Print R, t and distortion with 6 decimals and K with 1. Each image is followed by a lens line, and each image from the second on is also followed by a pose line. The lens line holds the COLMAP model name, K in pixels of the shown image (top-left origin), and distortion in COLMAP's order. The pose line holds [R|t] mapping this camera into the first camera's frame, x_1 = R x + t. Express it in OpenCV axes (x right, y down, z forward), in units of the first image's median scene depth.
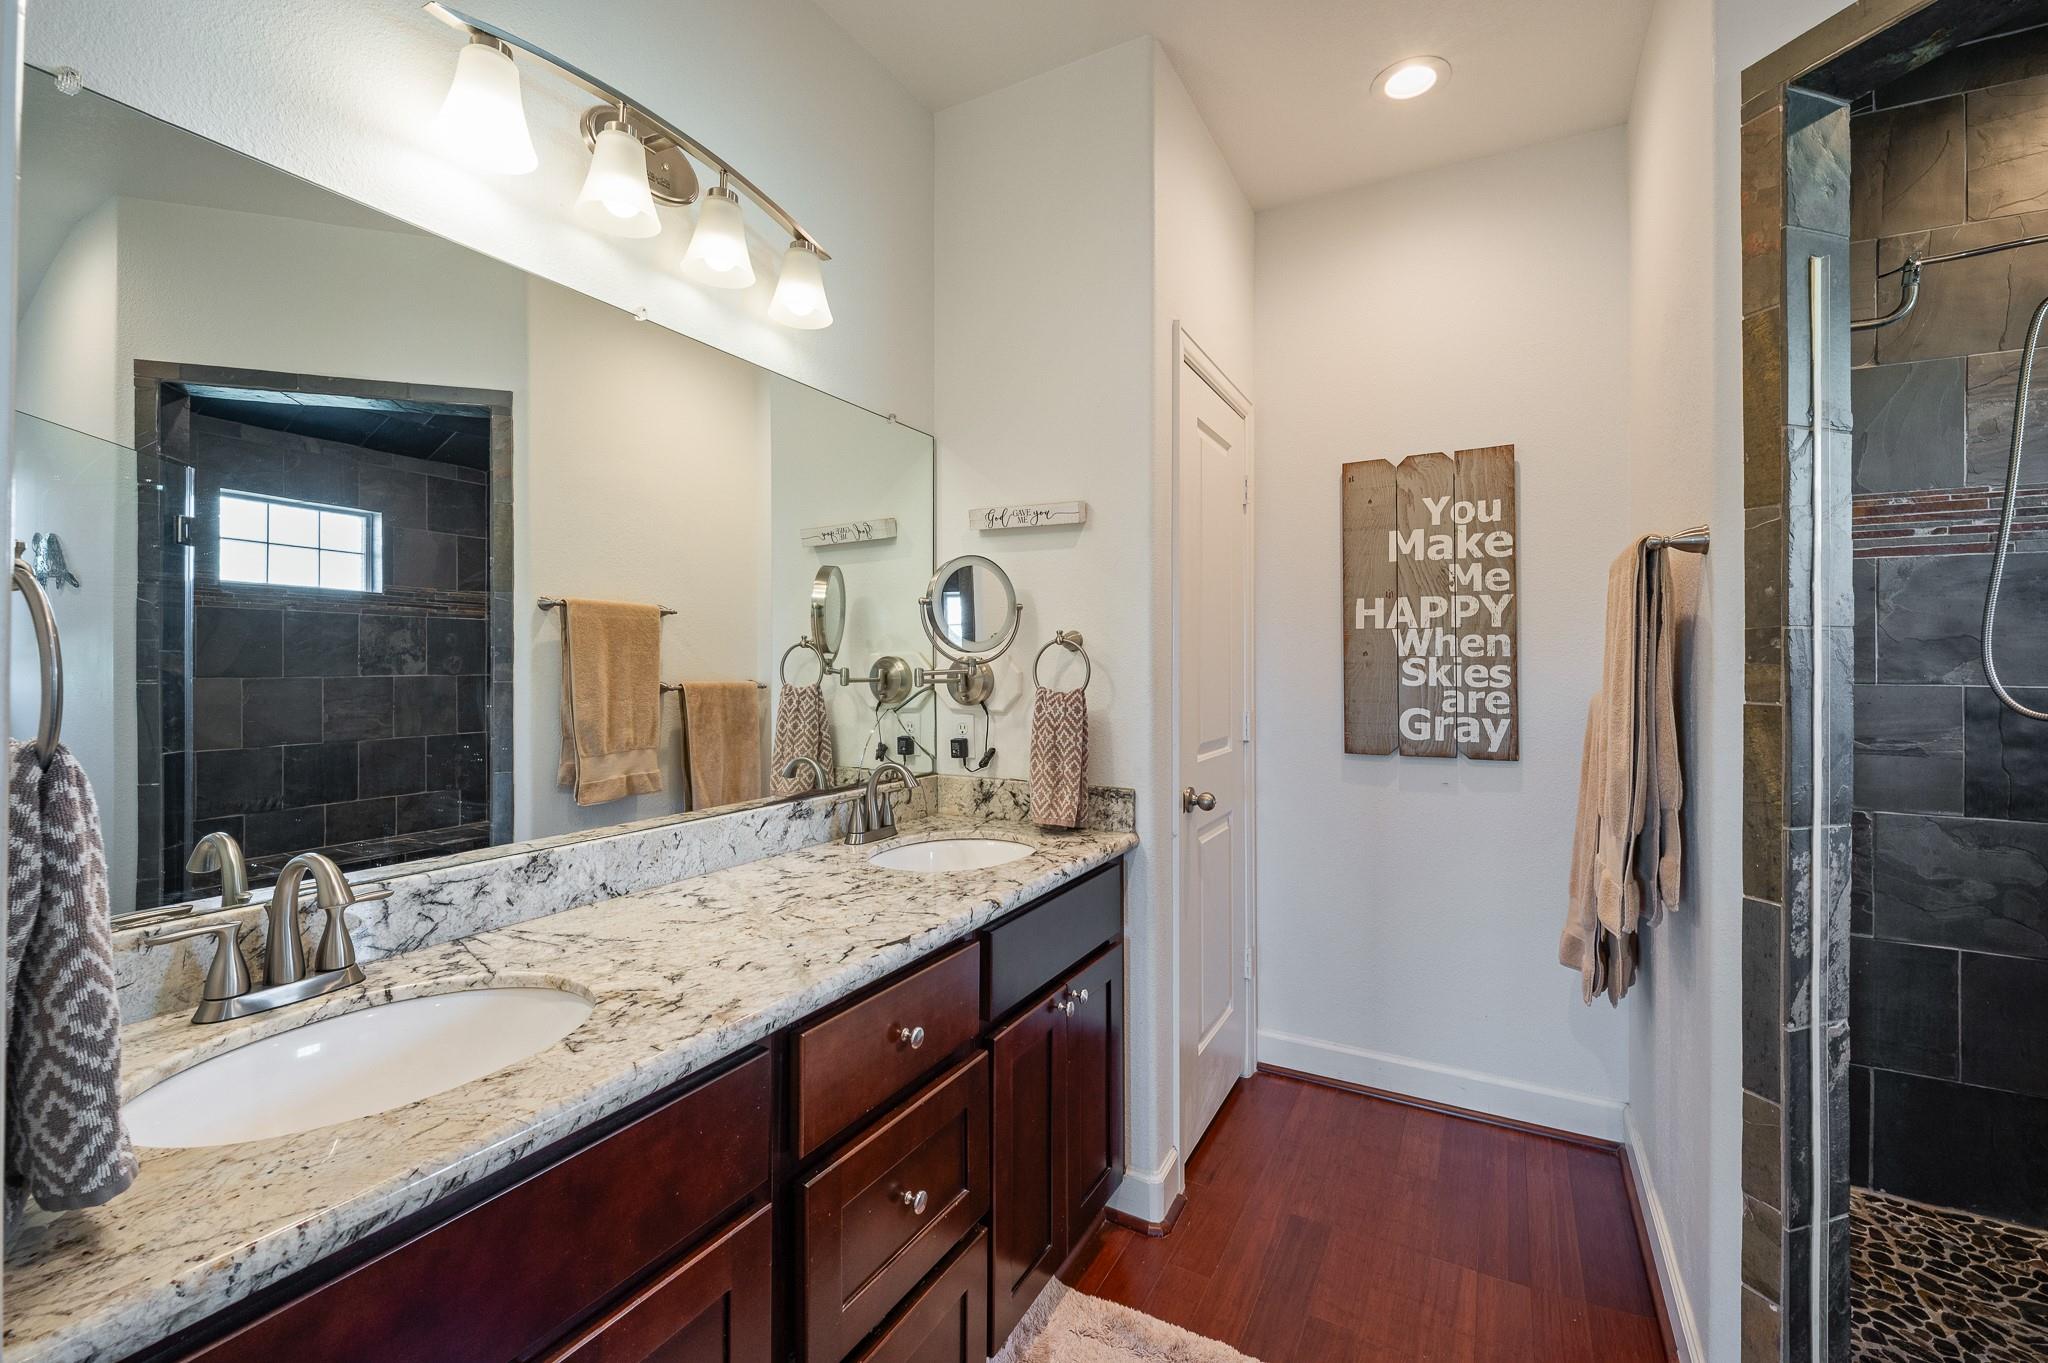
lens RADIAL K [[850.2, 0, 1030.0], [0, 850.2, 666.1], [0, 0, 1]] dist [0.005467, -0.003491]
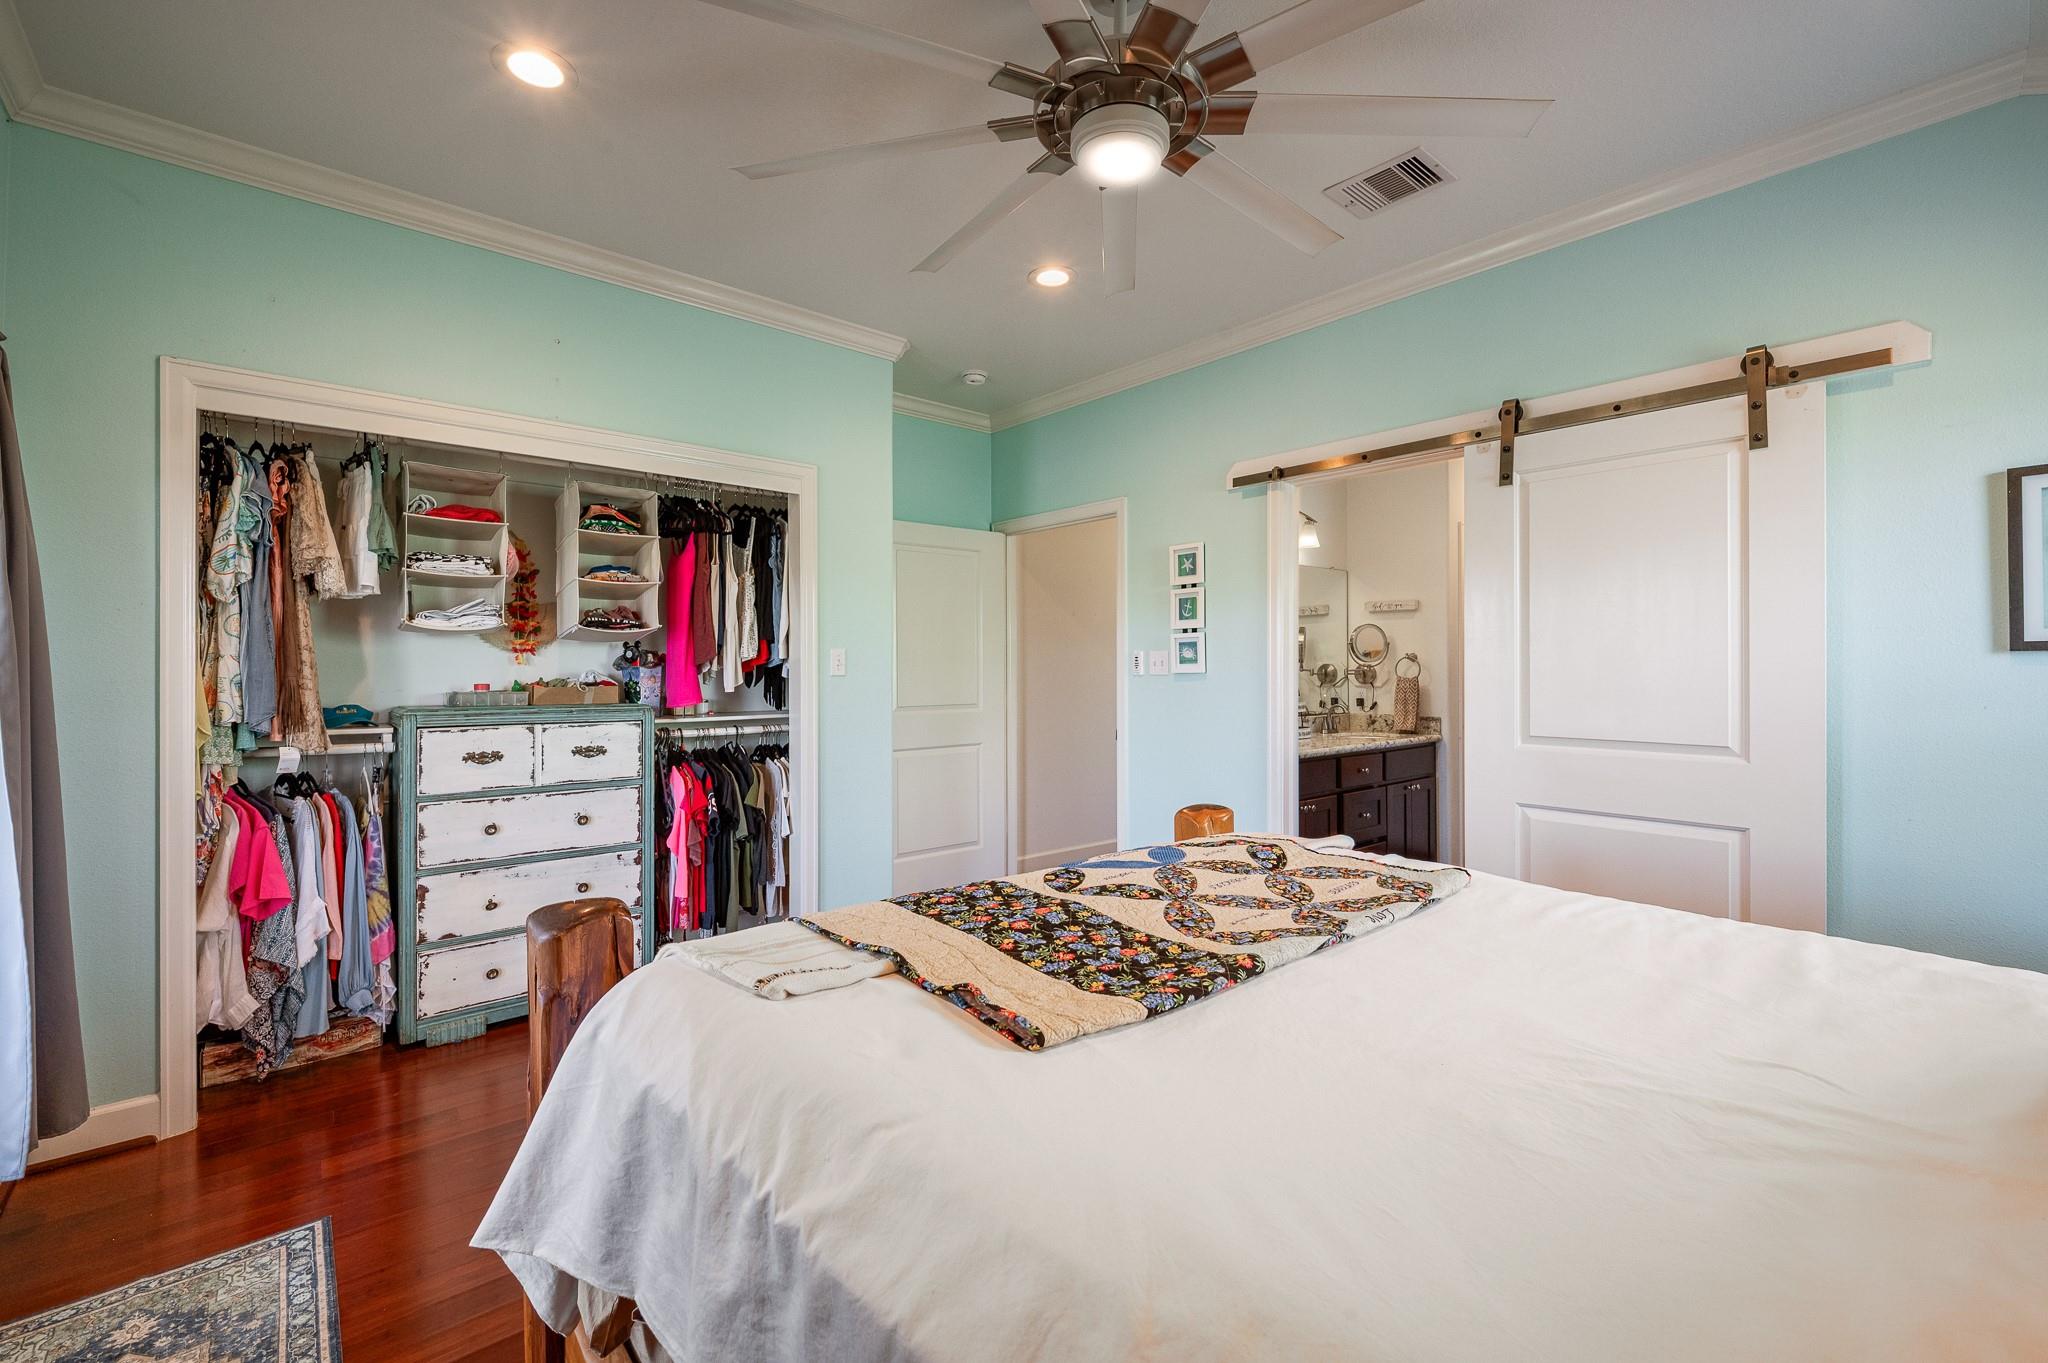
lens RADIAL K [[850.2, 0, 1023.9], [0, 850.2, 678.7], [0, 0, 1]] dist [0.005467, -0.003491]
pose [[0.940332, 0.005235, -0.340217, -0.213482], [-0.005562, 0.999985, 0.000015, 0.048451], [0.340212, 0.001878, 0.940347, -2.127585]]
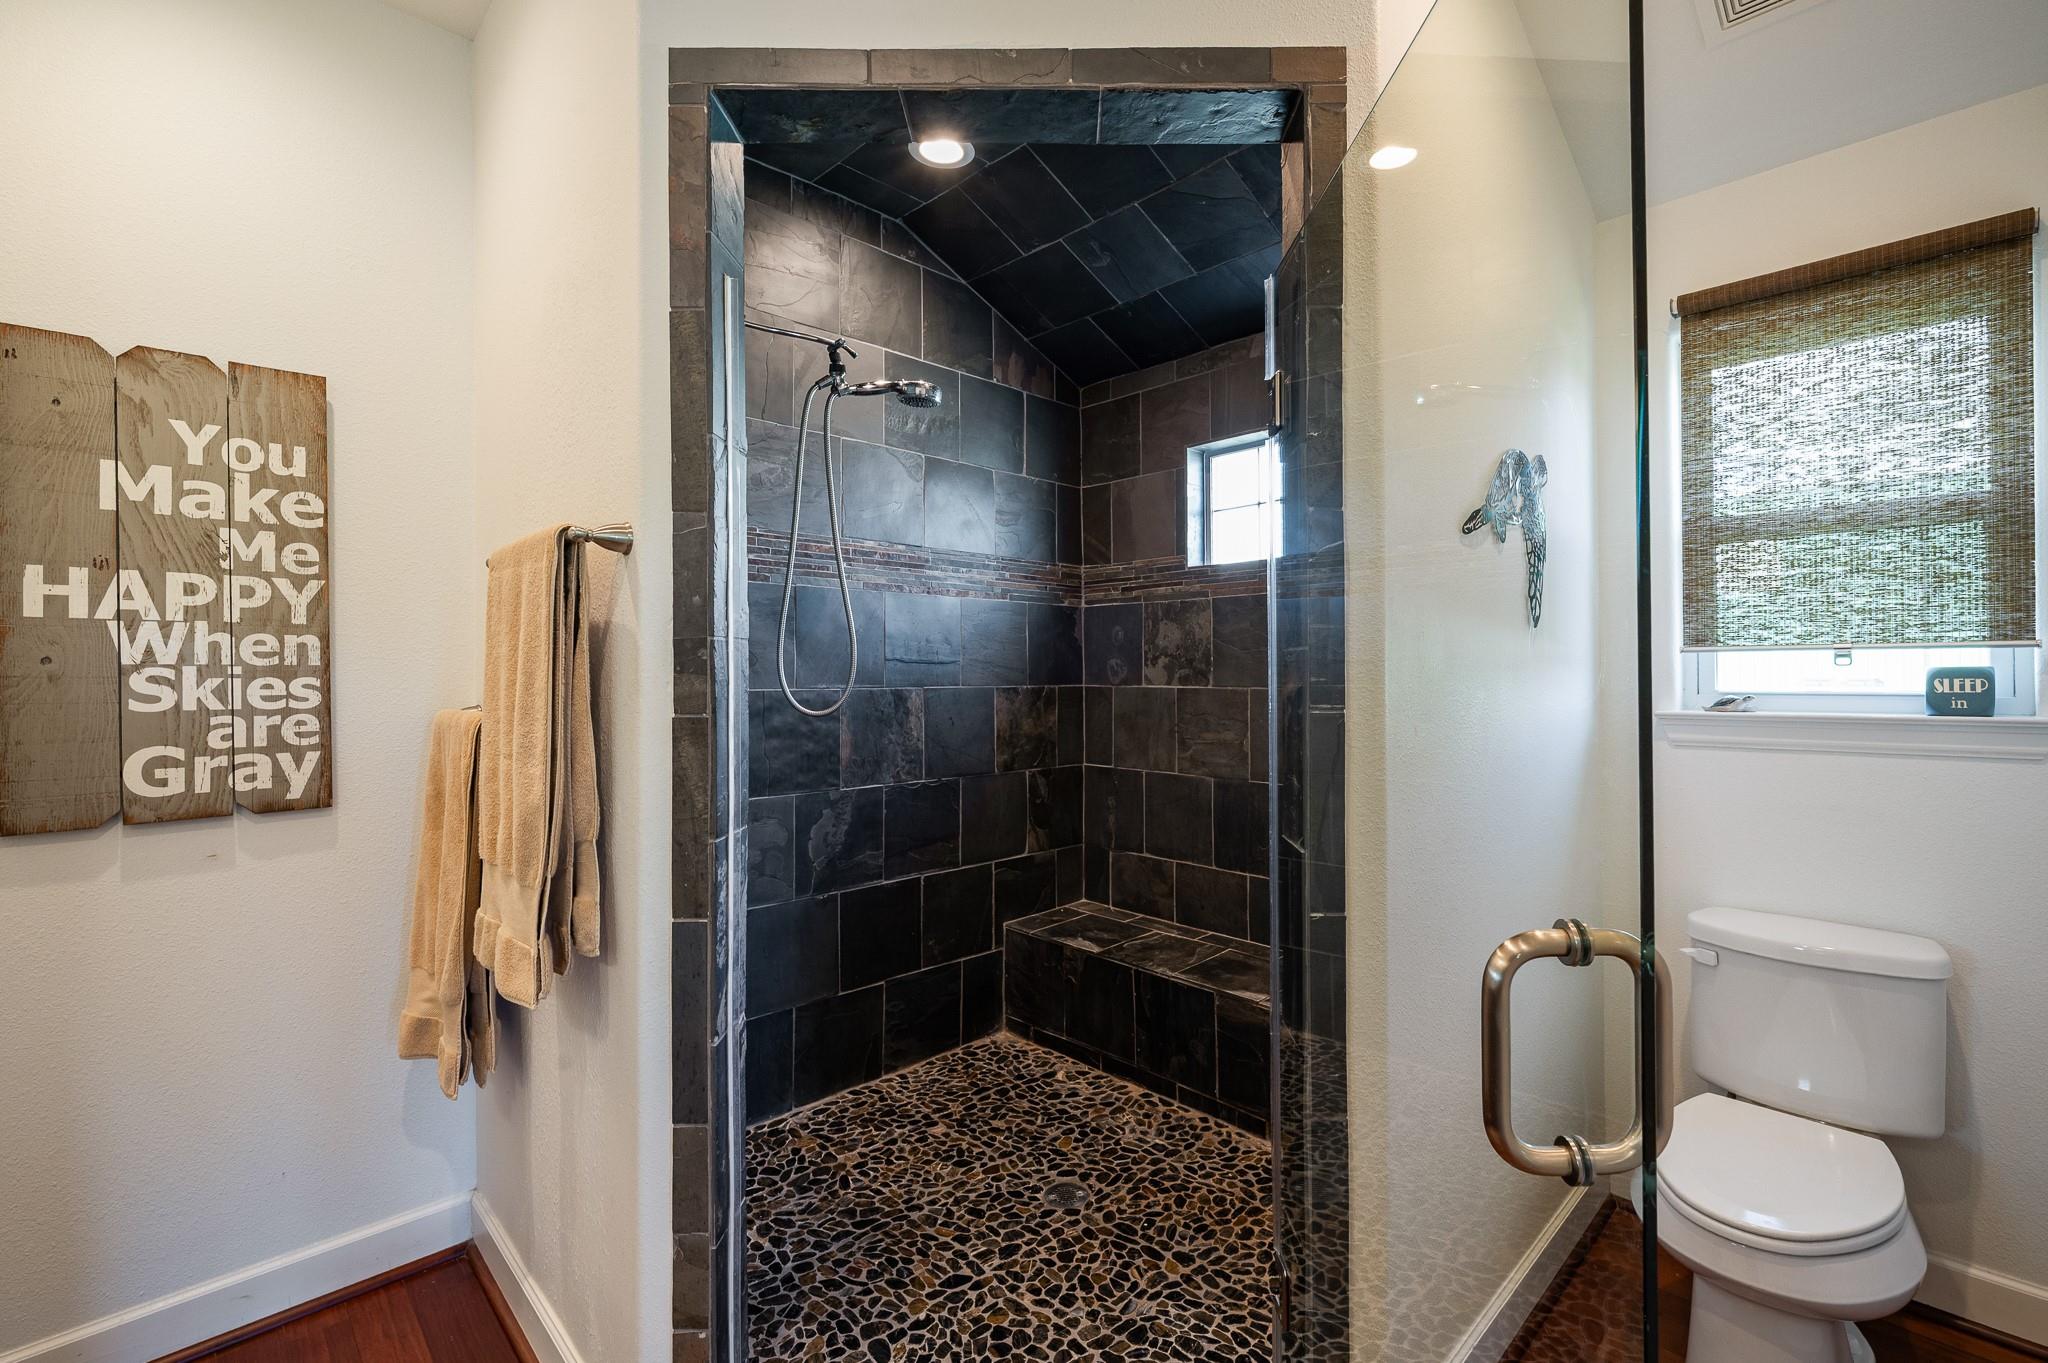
lens RADIAL K [[901.1, 0, 1027.4], [0, 901.1, 663.6], [0, 0, 1]] dist [0.000915, -0.001382]
pose [[0.286138, 0.000436, 0.958188, -0.004551], [0.008947, 0.999955, -0.003127, -0.004763], [-0.958147, 0.009467, 0.286121, 0.191512]]
